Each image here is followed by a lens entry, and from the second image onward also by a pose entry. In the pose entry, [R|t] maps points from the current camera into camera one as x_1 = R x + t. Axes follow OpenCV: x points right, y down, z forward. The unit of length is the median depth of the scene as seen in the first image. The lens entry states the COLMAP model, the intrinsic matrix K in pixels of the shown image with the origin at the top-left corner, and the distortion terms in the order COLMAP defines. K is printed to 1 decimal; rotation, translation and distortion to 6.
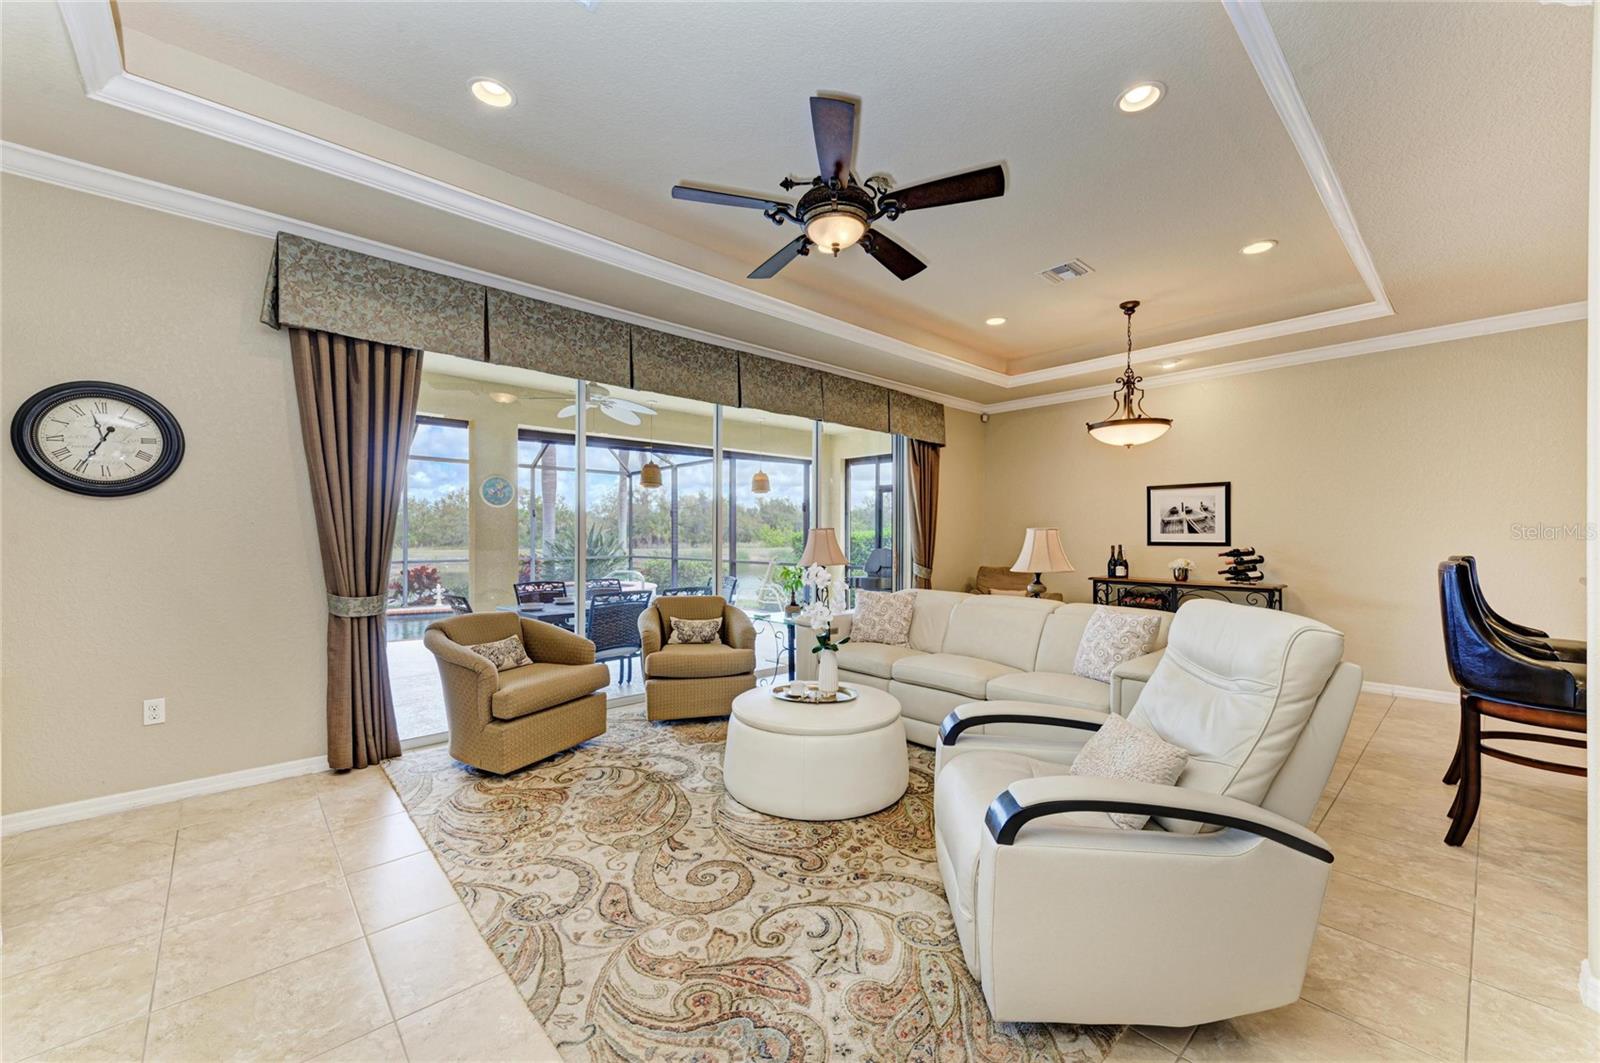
lens RADIAL K [[616.5, 0, 792.1], [0, 616.5, 538.7], [0, 0, 1]] dist [0.003851, 0.000069]
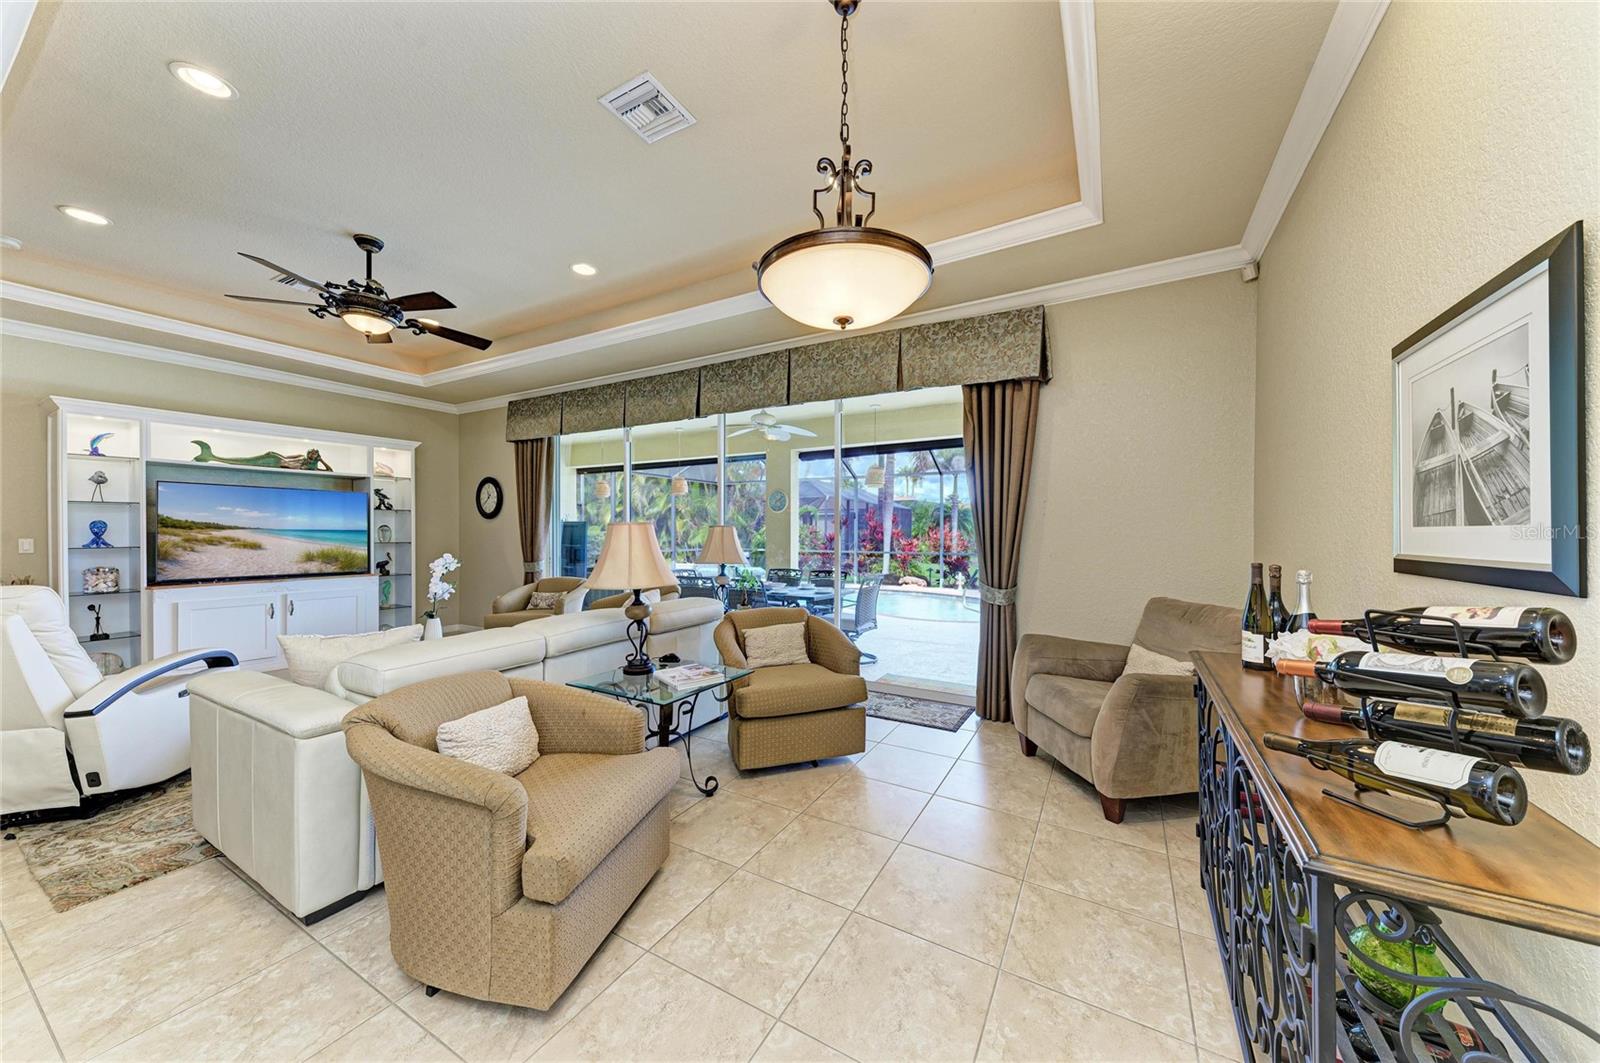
lens RADIAL K [[560.1, 0, 800.0], [0, 560.1, 531.5], [0, 0, 1]] dist [0.016804, 0.000089]
pose [[0.305914, -0.003425, -0.952053, 0.840541], [-0.004881, 0.999975, -0.005165, -0.004543], [0.952047, 0.006227, 0.305890, 0.785691]]
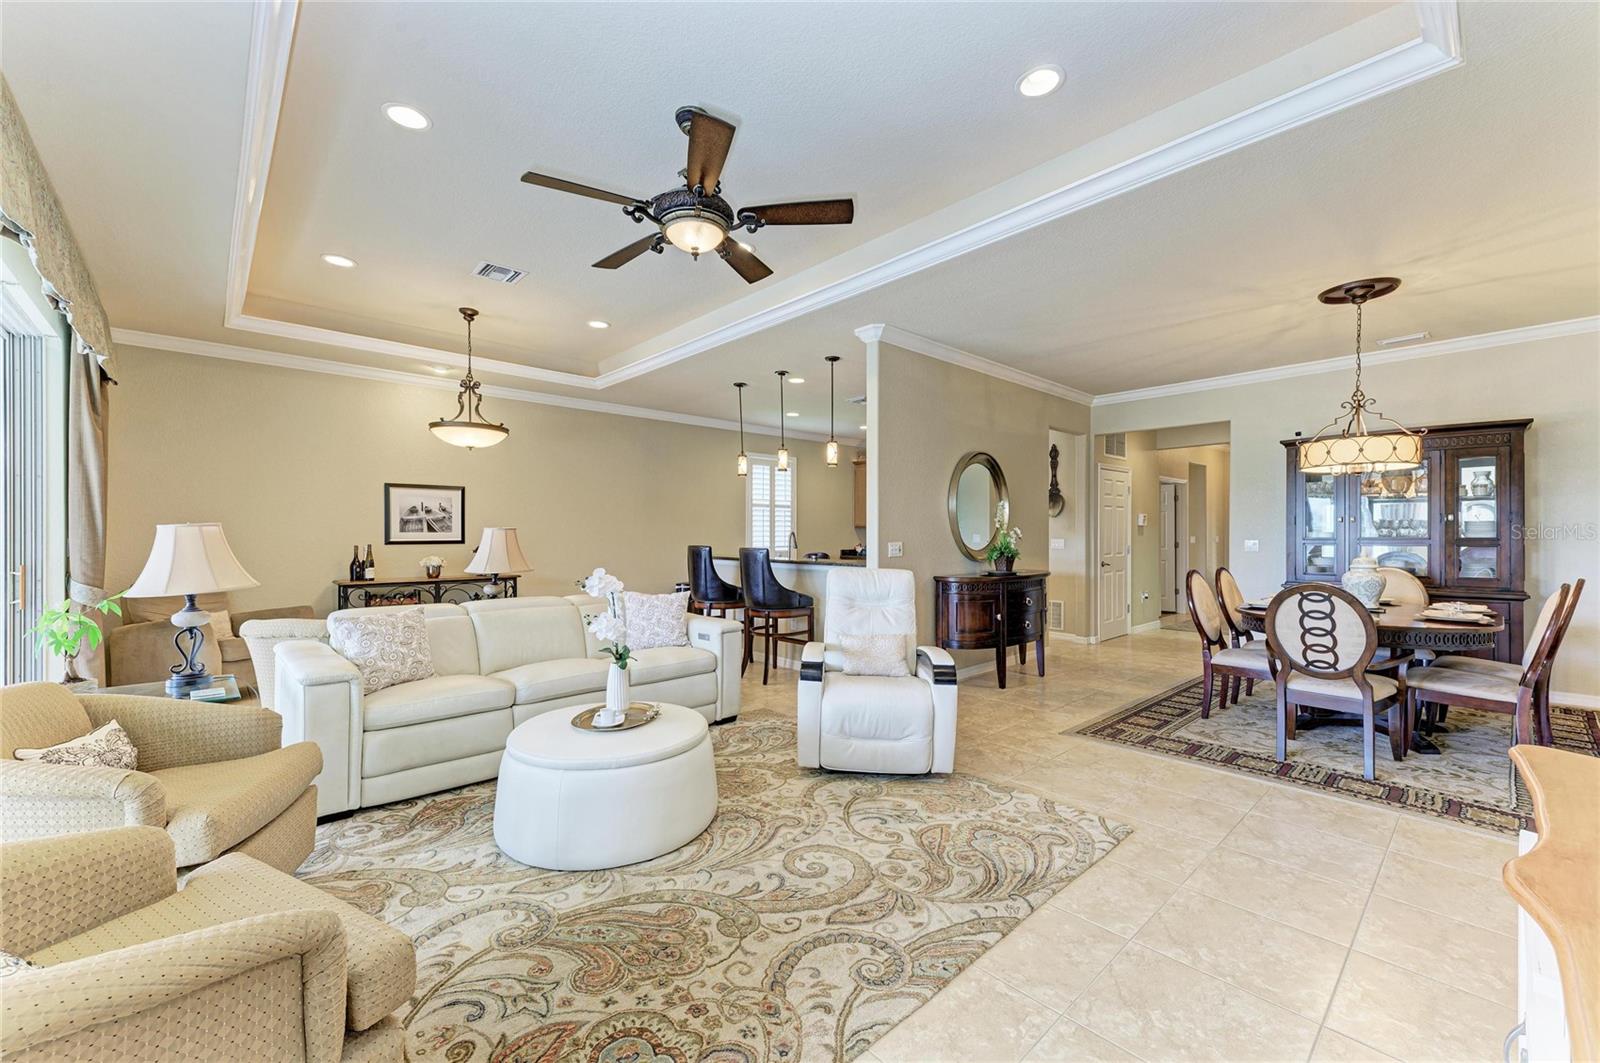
lens RADIAL K [[638.9, 0, 802.6], [0, 638.9, 537.6], [0, 0, 1]] dist [0.016947, 0.000022]
pose [[-0.013860, -0.007328, 0.999877, -0.496893], [0.003067, 0.999968, 0.007371, -0.006268], [-0.999899, 0.003169, -0.013837, 0.421619]]
